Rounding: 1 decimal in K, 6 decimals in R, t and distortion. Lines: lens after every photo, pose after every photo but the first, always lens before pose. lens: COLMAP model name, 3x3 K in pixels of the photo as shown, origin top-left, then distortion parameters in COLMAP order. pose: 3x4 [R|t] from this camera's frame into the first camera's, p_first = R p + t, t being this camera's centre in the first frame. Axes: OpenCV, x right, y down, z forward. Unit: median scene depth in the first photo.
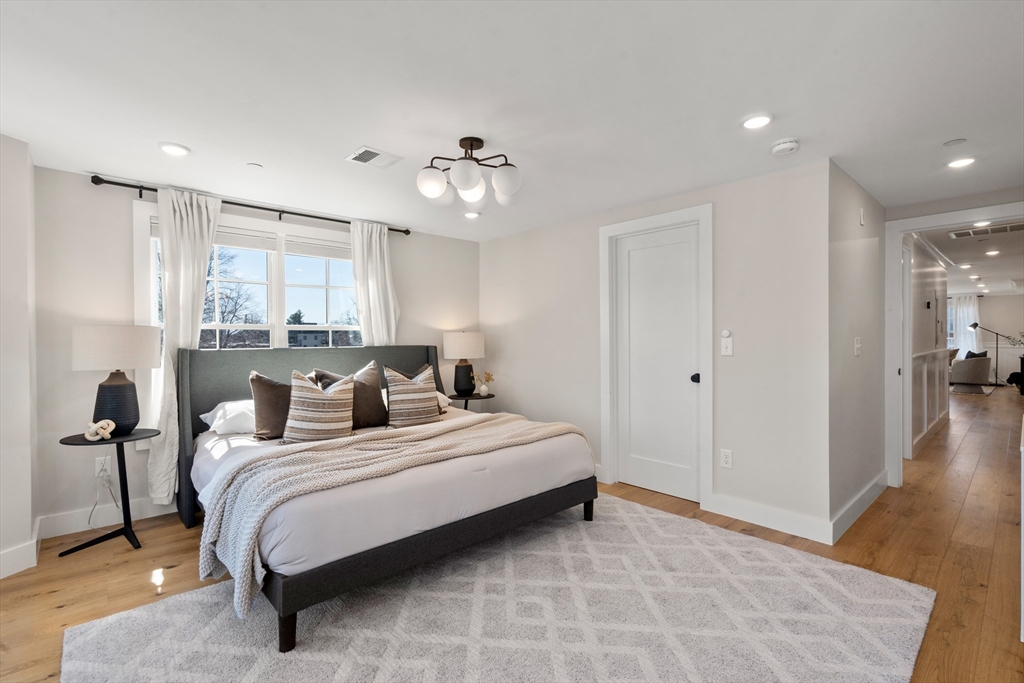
lens RADIAL K [[466.6, 0, 512.3], [0, 466.6, 339.5], [0, 0, 1]] dist [-0.001934, 0.000528]
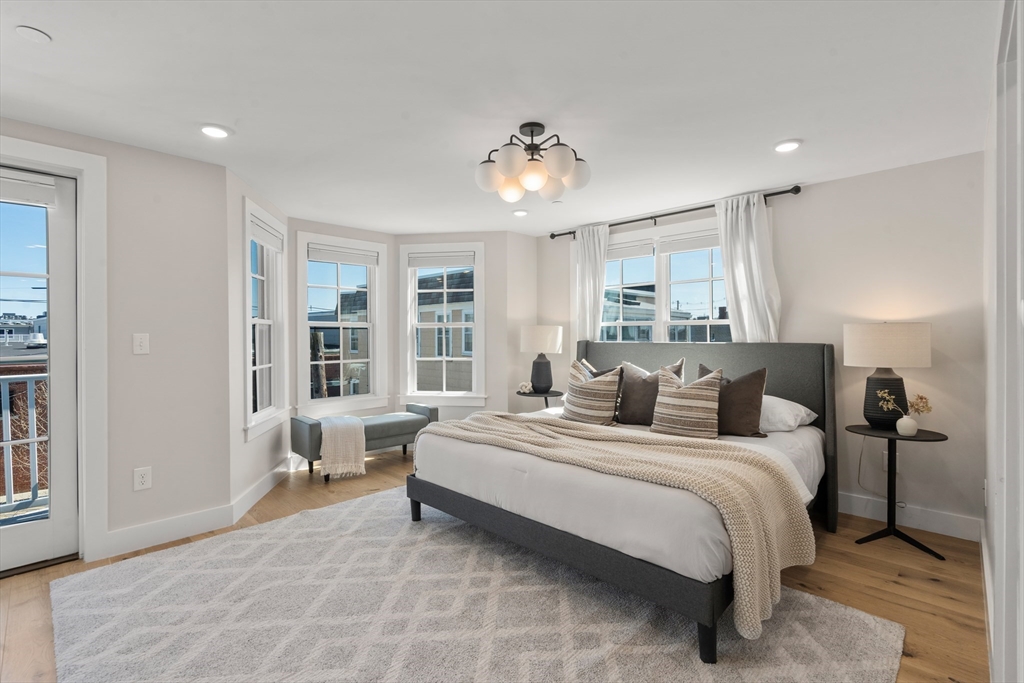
lens RADIAL K [[466.6, 0, 512.3], [0, 466.6, 339.5], [0, 0, 1]] dist [-0.001934, 0.000528]
pose [[0.060526, 0.012921, -0.998083, 0.686445], [-0.003956, 0.999911, 0.012705, -0.001331], [0.998159, 0.003180, 0.060572, 0.716156]]
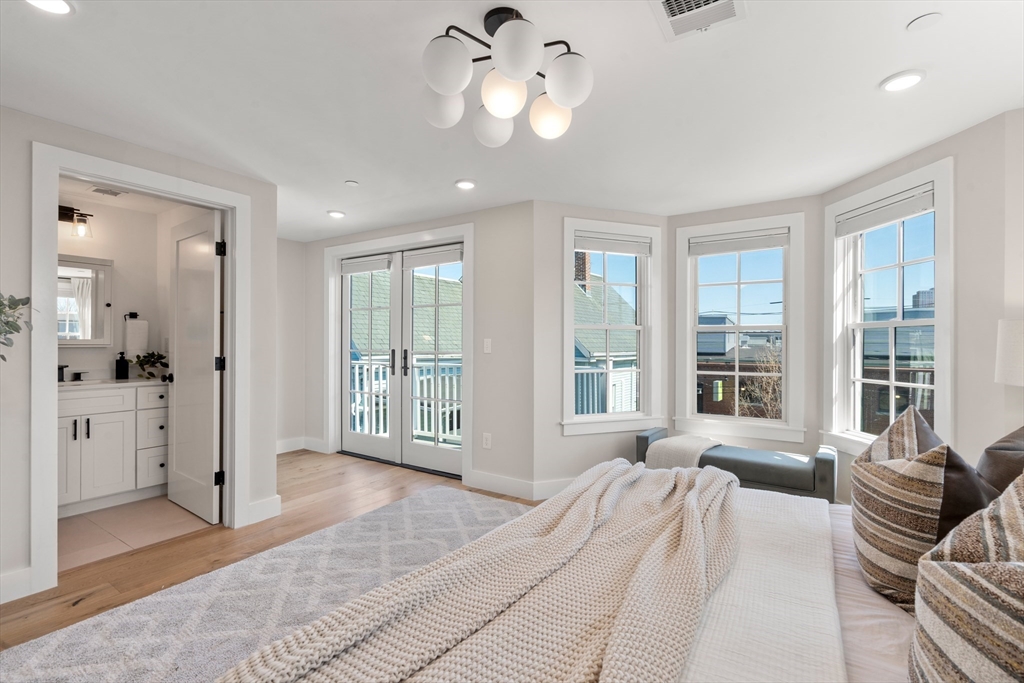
lens RADIAL K [[466.6, 0, 512.3], [0, 466.6, 339.5], [0, 0, 1]] dist [-0.001934, 0.000528]
pose [[-0.971531, -0.000130, -0.236914, 0.039154], [-0.001020, 0.999993, 0.003634, -0.002136], [0.236912, 0.003772, -0.971524, 1.274841]]
